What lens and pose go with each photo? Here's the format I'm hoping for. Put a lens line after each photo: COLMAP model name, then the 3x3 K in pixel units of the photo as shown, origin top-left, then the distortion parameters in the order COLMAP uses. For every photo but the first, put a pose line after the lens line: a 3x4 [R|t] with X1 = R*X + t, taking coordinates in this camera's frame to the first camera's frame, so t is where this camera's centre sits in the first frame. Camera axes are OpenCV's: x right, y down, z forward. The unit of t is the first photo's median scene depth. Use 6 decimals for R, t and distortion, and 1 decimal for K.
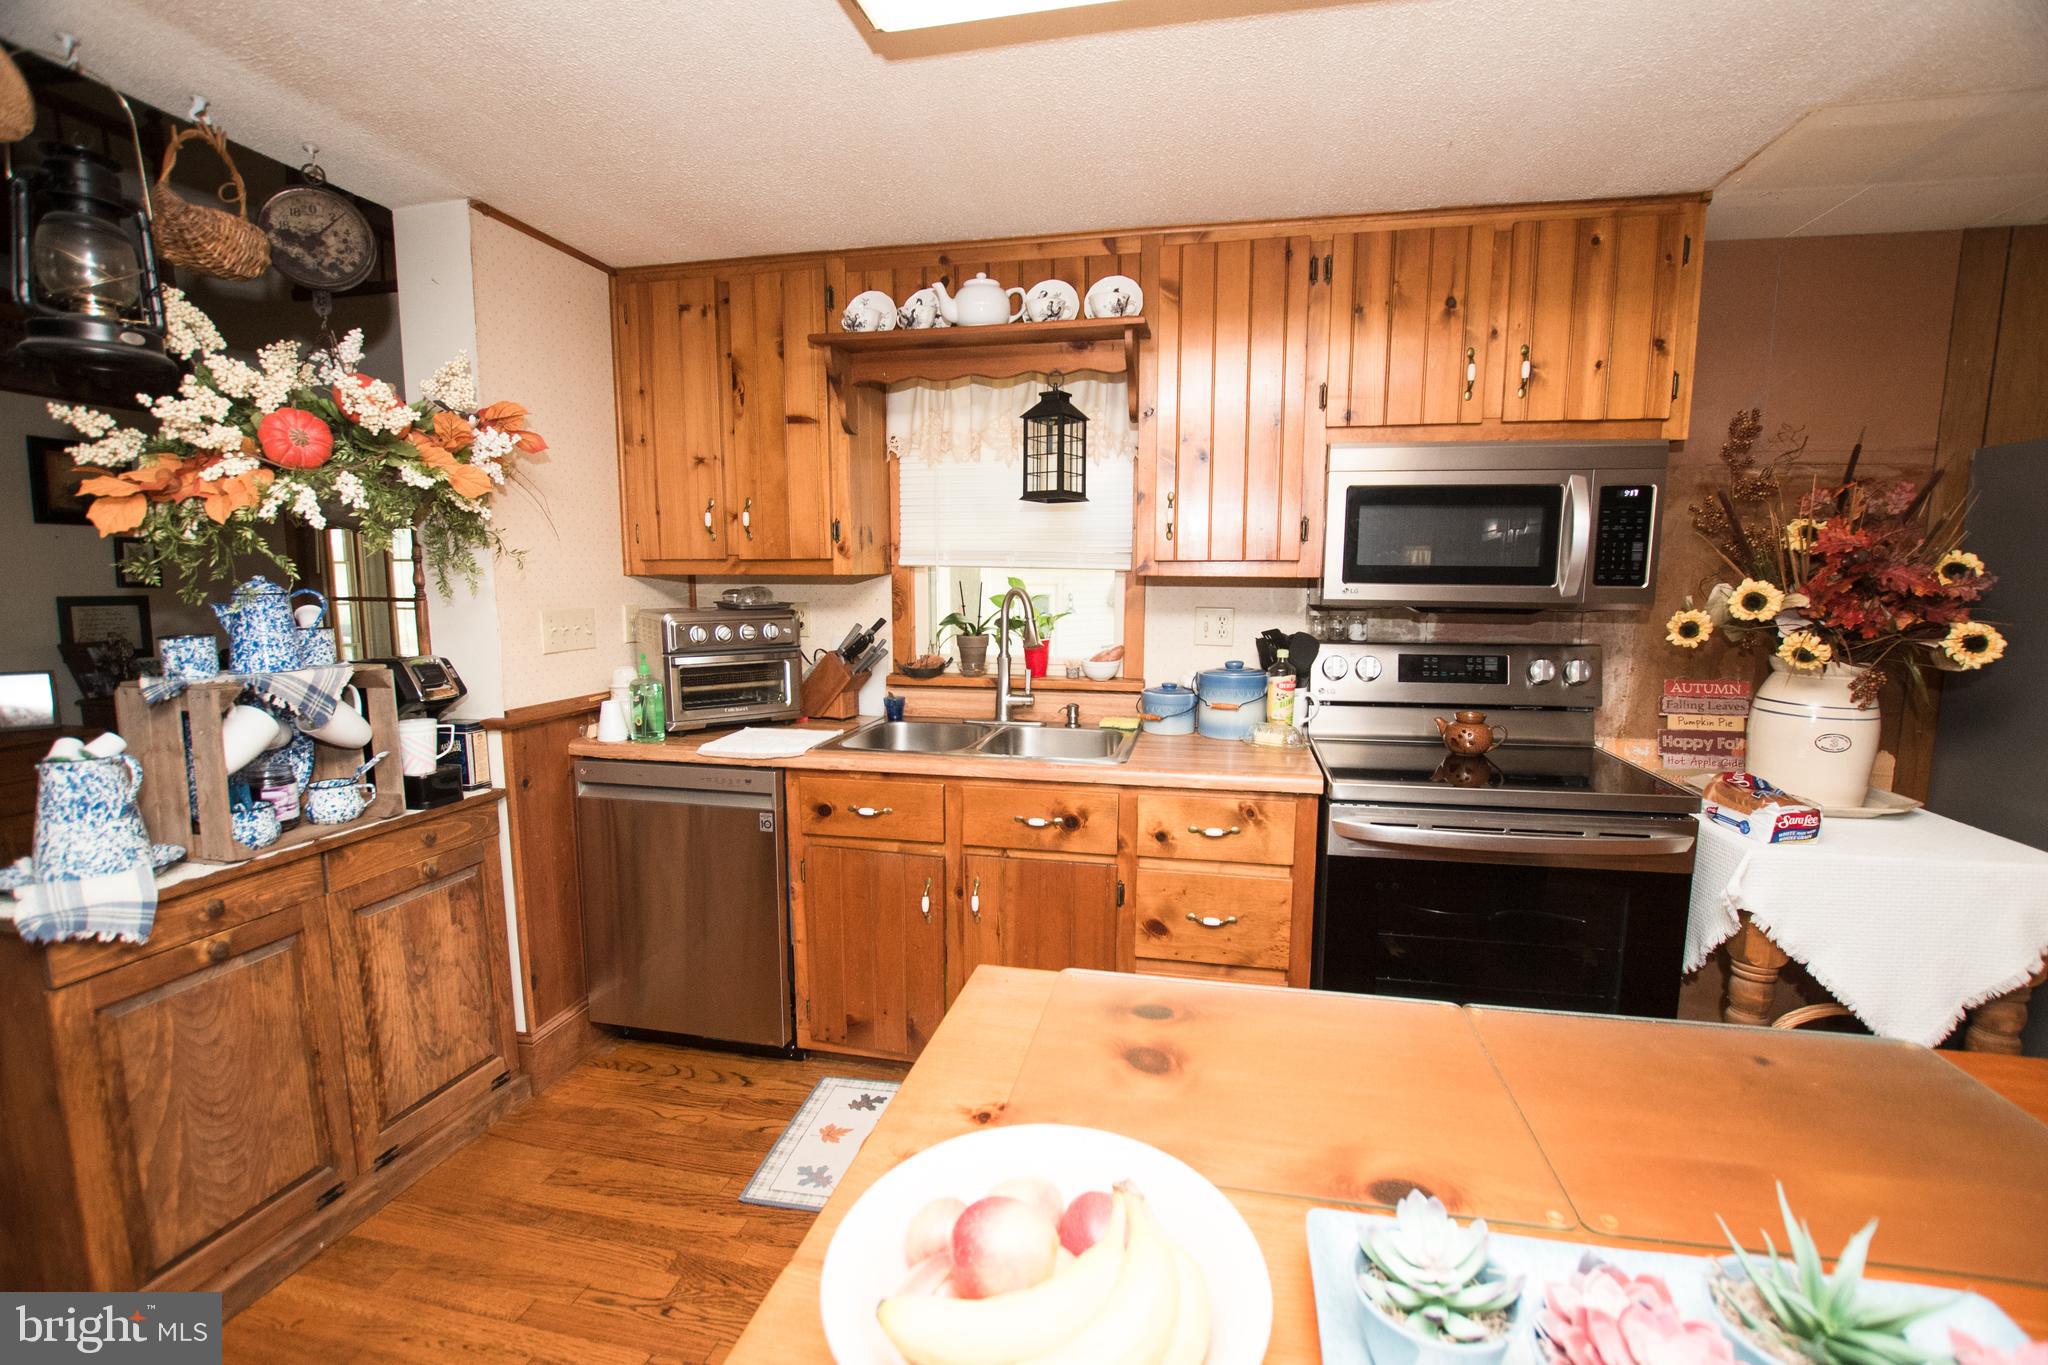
lens RADIAL K [[900.6, 0, 1033.6], [0, 900.6, 692.0], [0, 0, 1]] dist [-0.029245, 0.004386]
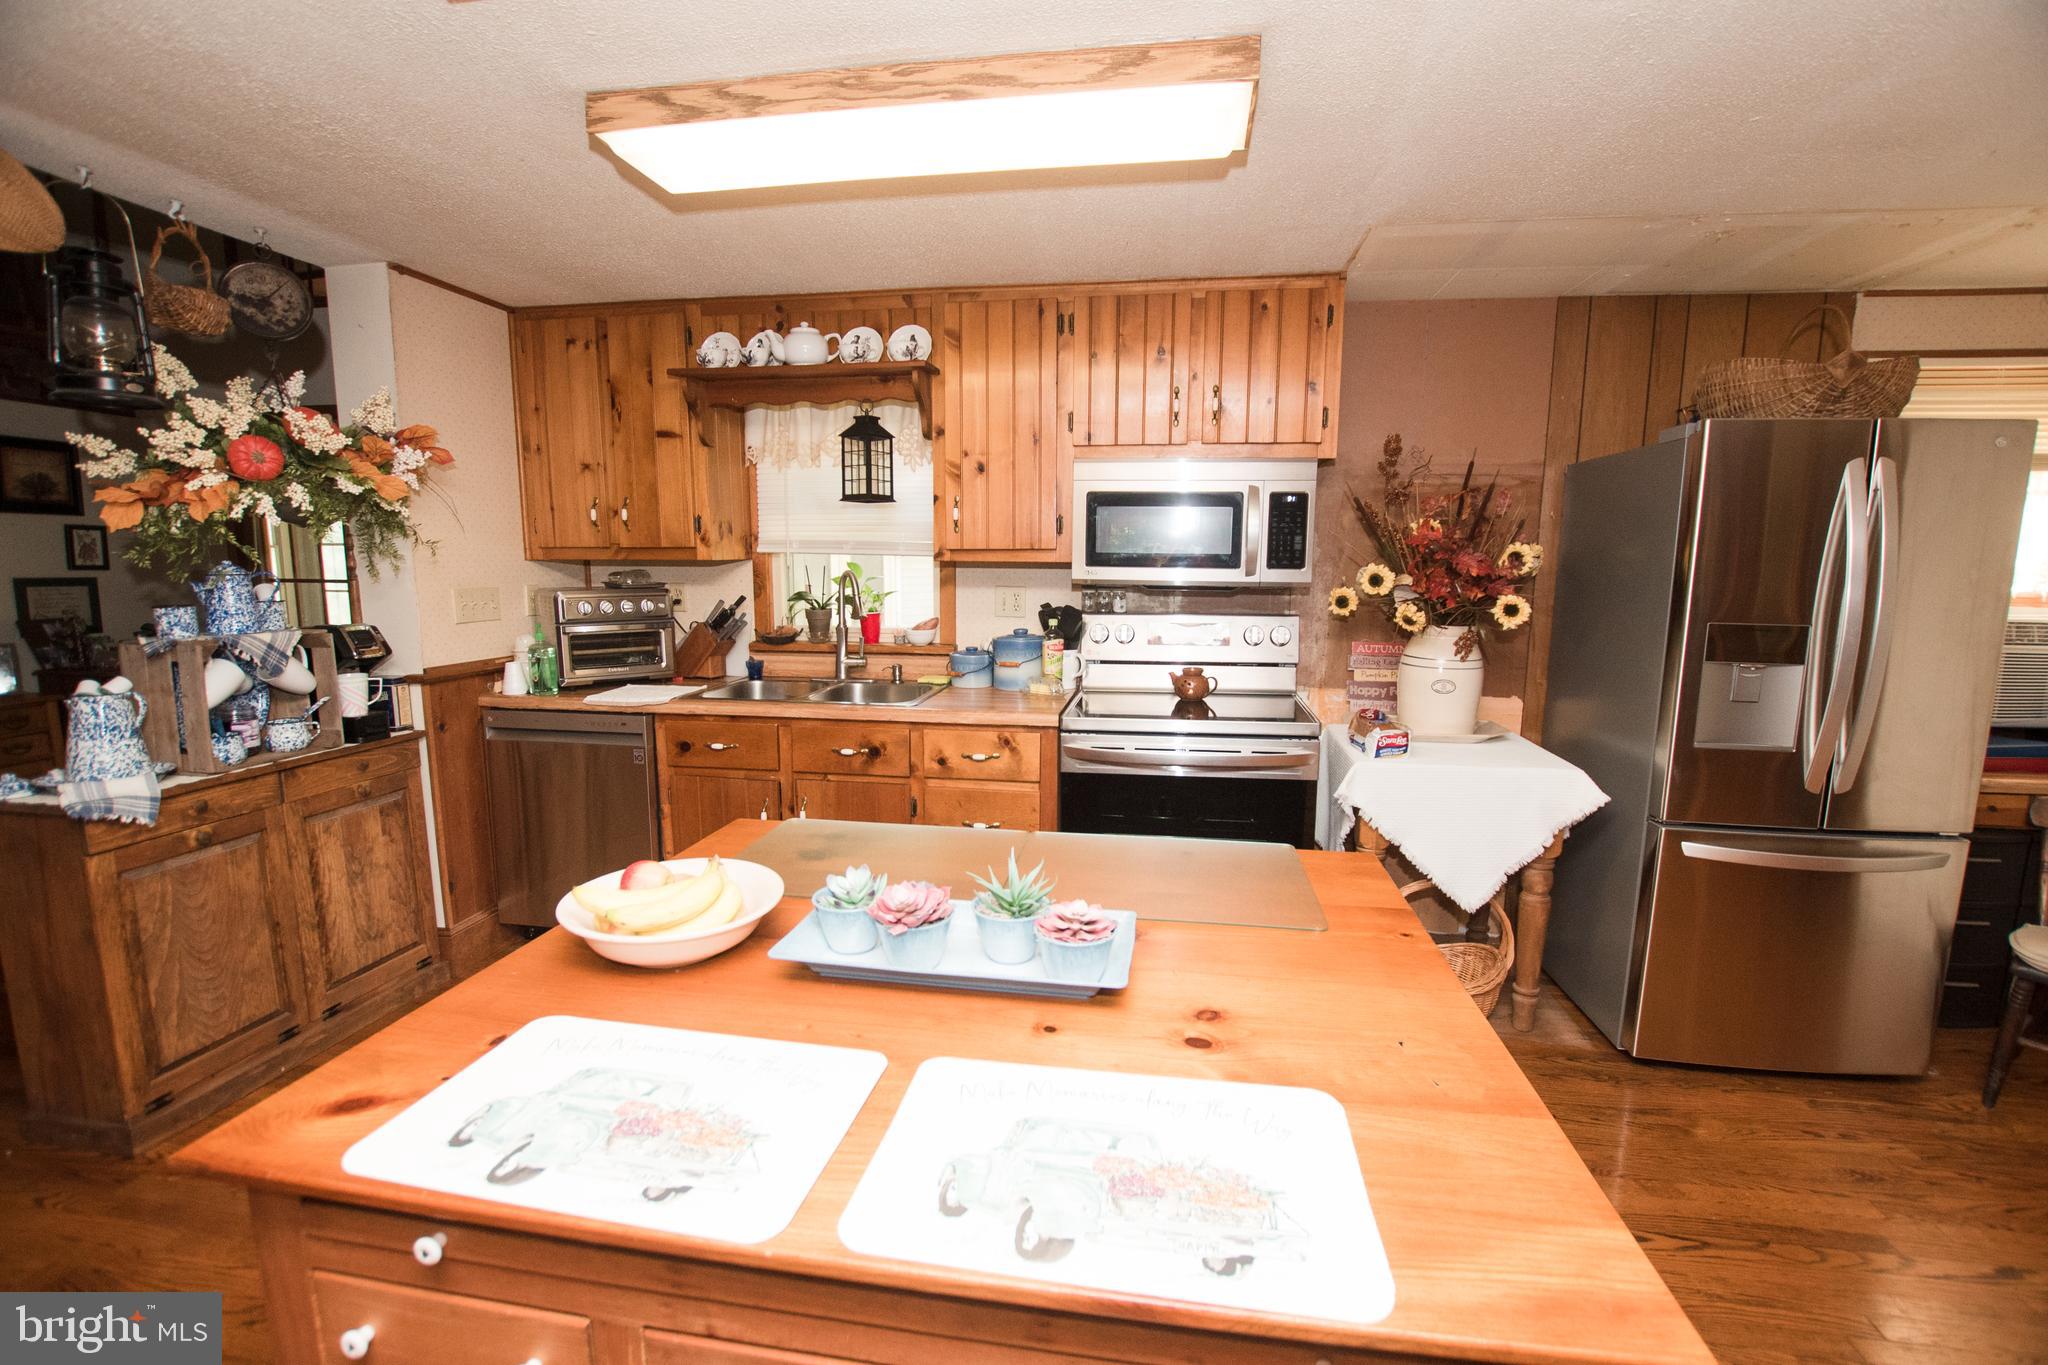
lens RADIAL K [[900.6, 0, 1031.9], [0, 900.6, 690.9], [0, 0, 1]] dist [-0.029245, 0.004386]
pose [[0.998601, -0.005402, 0.052597, 0.211346], [0.004533, 0.999851, 0.016630, 0.038738], [-0.052679, -0.016368, 0.998477, -0.318557]]
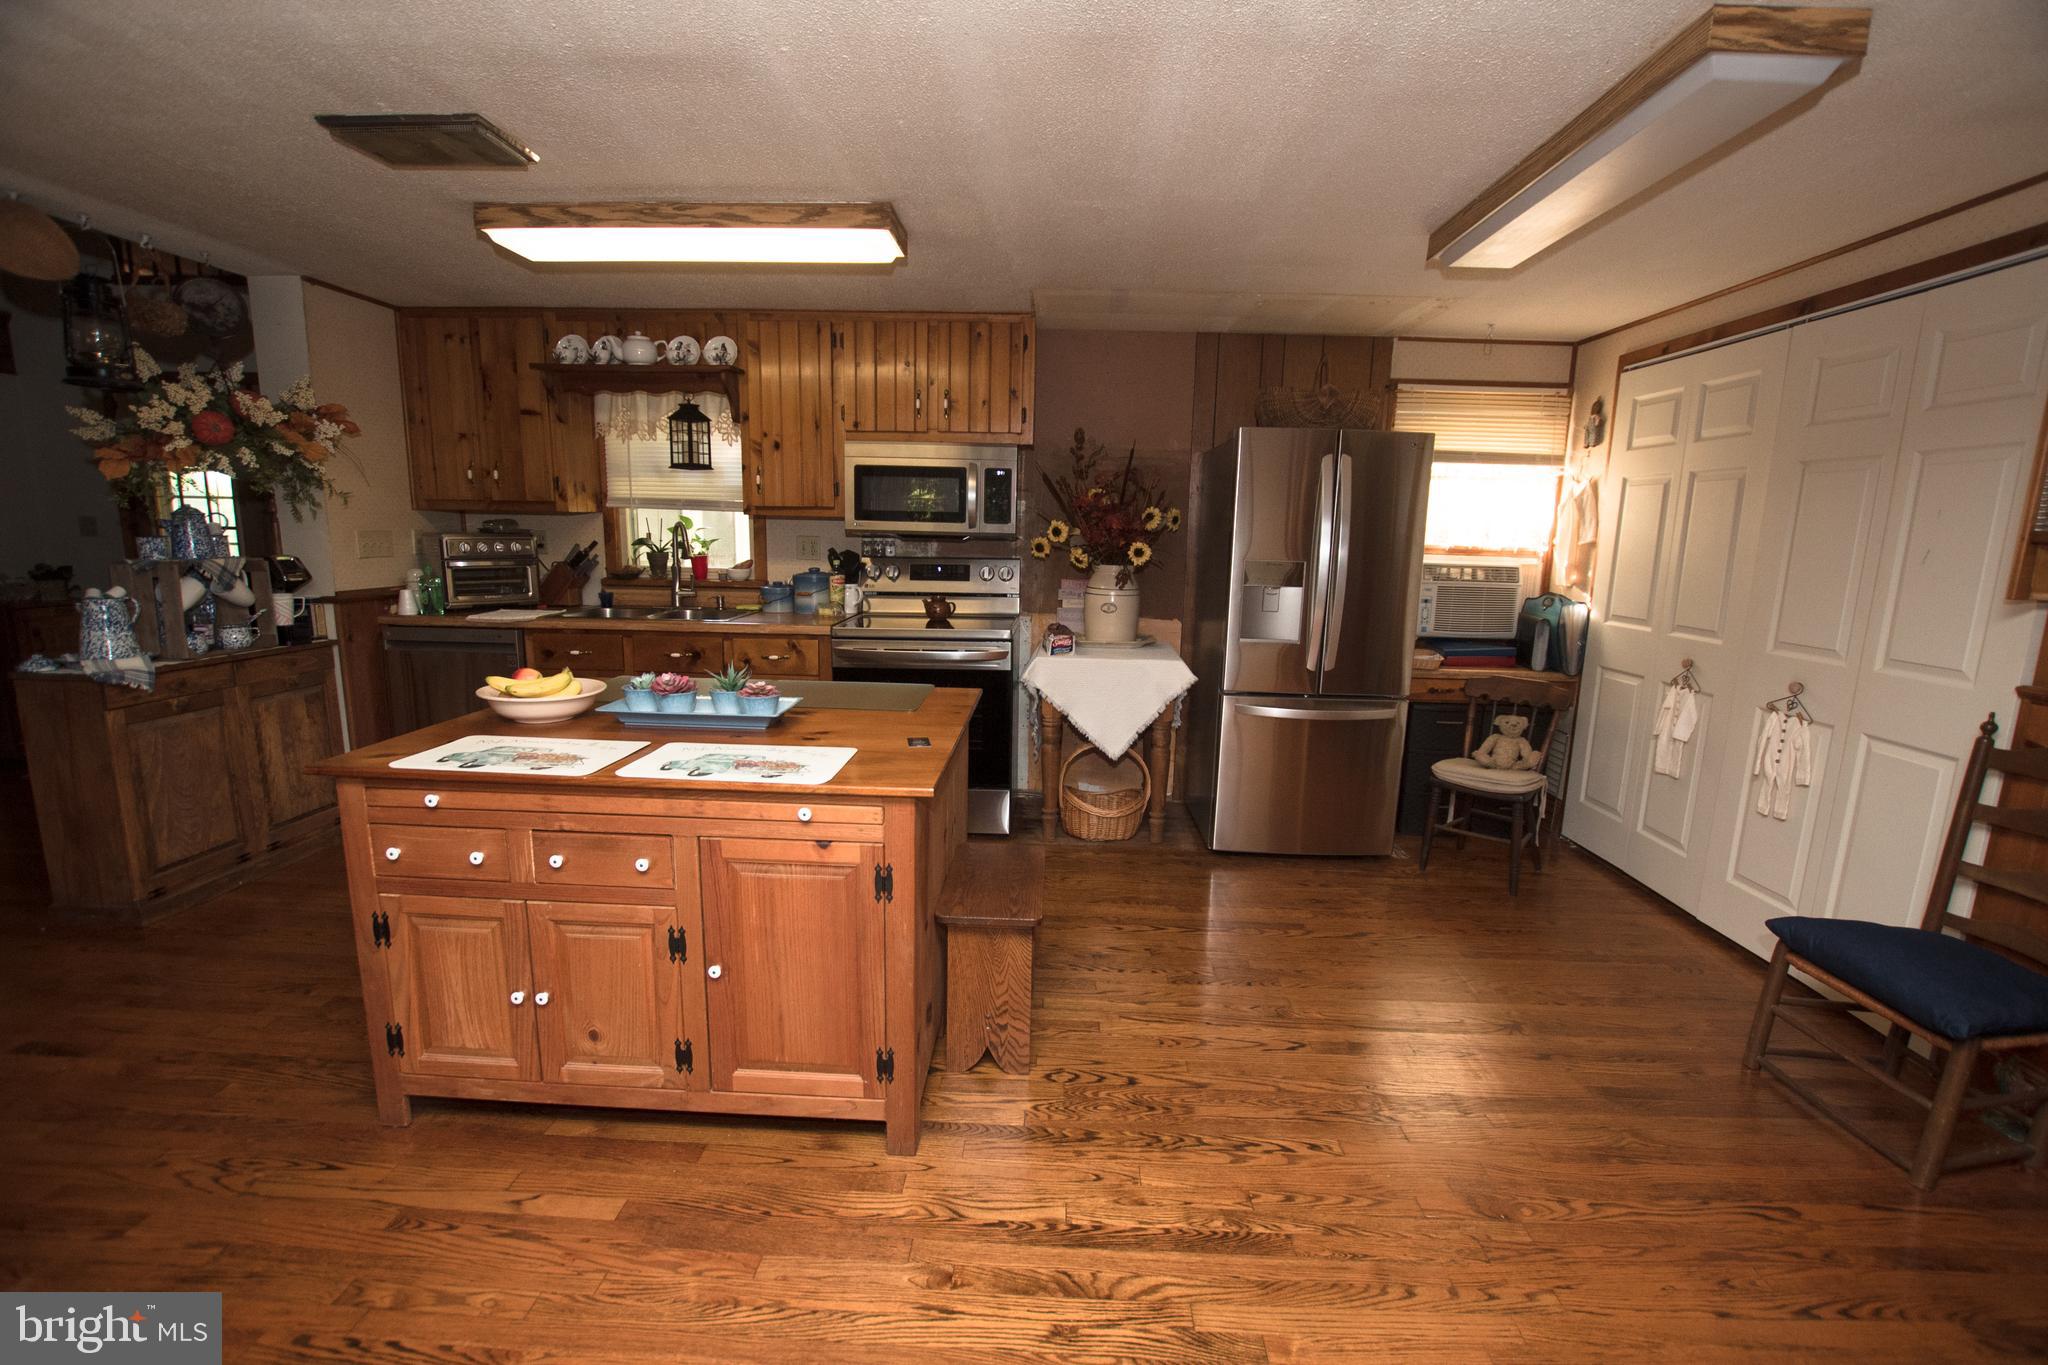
lens RADIAL K [[900.6, 0, 1029.9], [0, 900.6, 690.1], [0, 0, 1]] dist [-0.029245, 0.004386]
pose [[0.984420, -0.013654, 0.175302, 0.394516], [0.004638, 0.998650, 0.051742, 0.132406], [-0.175772, -0.050122, 0.983154, -0.878935]]
